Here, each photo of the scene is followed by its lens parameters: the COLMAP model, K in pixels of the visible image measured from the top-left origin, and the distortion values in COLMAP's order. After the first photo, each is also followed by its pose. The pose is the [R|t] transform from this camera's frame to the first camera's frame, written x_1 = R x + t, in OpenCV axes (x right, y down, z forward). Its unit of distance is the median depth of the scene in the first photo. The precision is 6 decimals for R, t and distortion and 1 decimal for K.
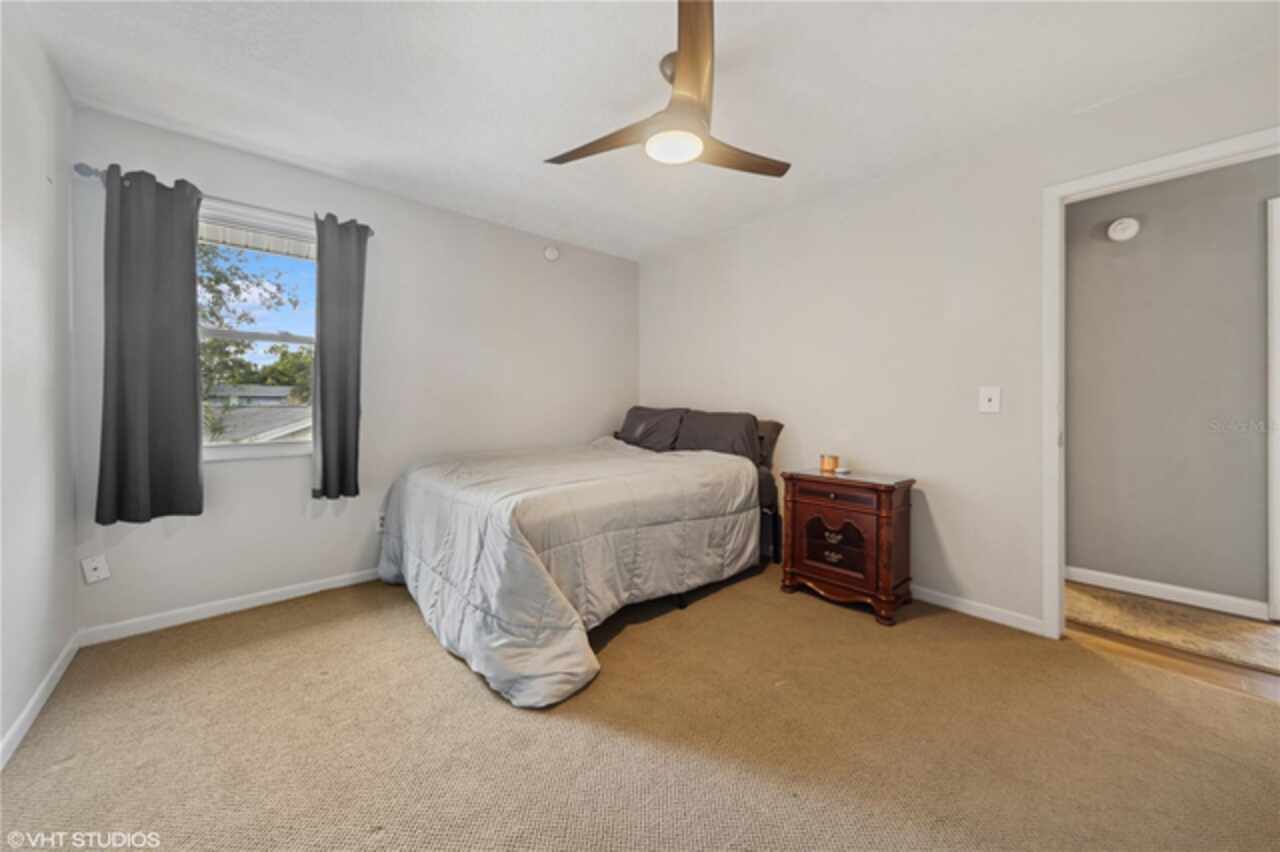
lens RADIAL K [[448.1, 0, 646.7], [0, 448.1, 416.8], [0, 0, 1]] dist [0.003484, 0.000060]
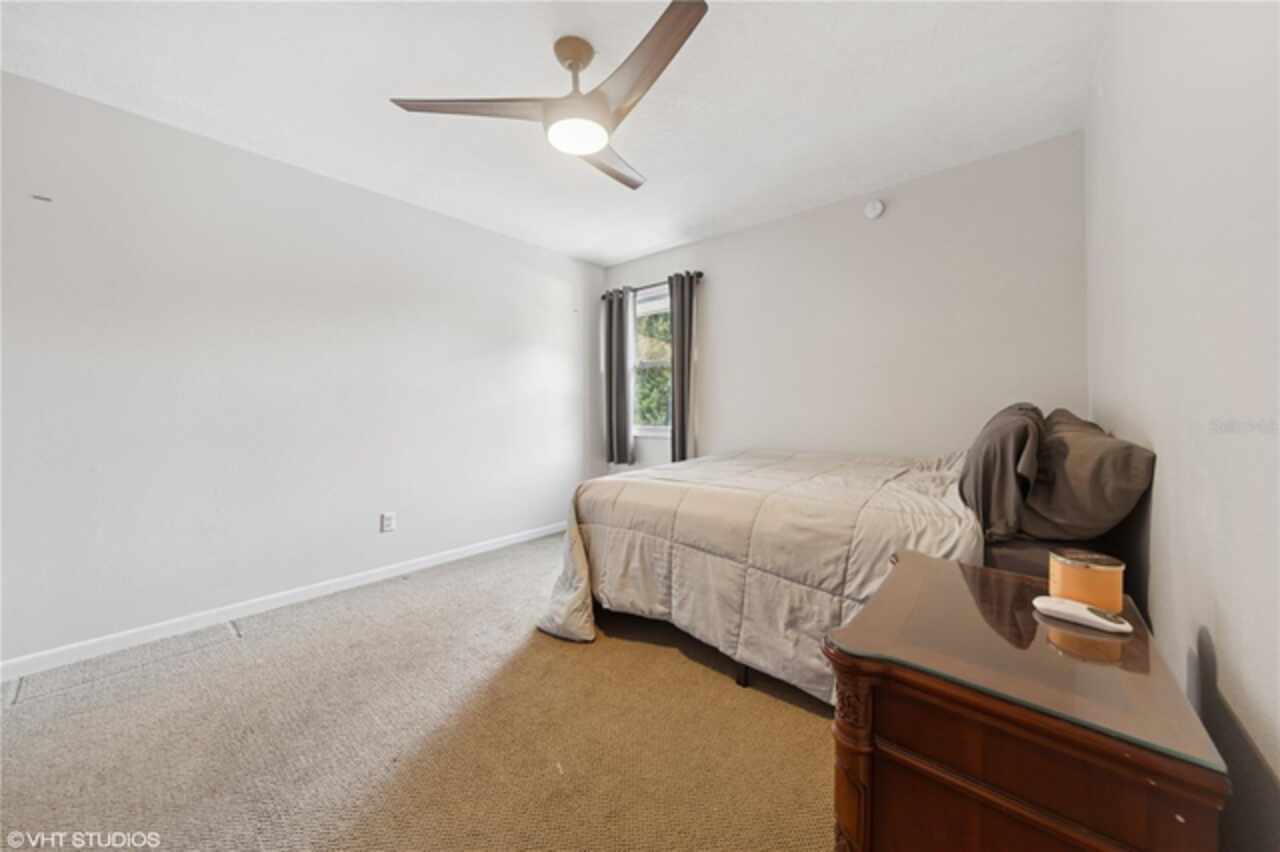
lens RADIAL K [[448.1, 0, 644.9], [0, 448.1, 415.6], [0, 0, 1]] dist [0.003484, 0.000060]
pose [[0.135956, 0.017901, -0.990553, 0.774023], [-0.013064, 0.999782, 0.016275, -0.015050], [0.990629, 0.010728, 0.136160, 0.749825]]
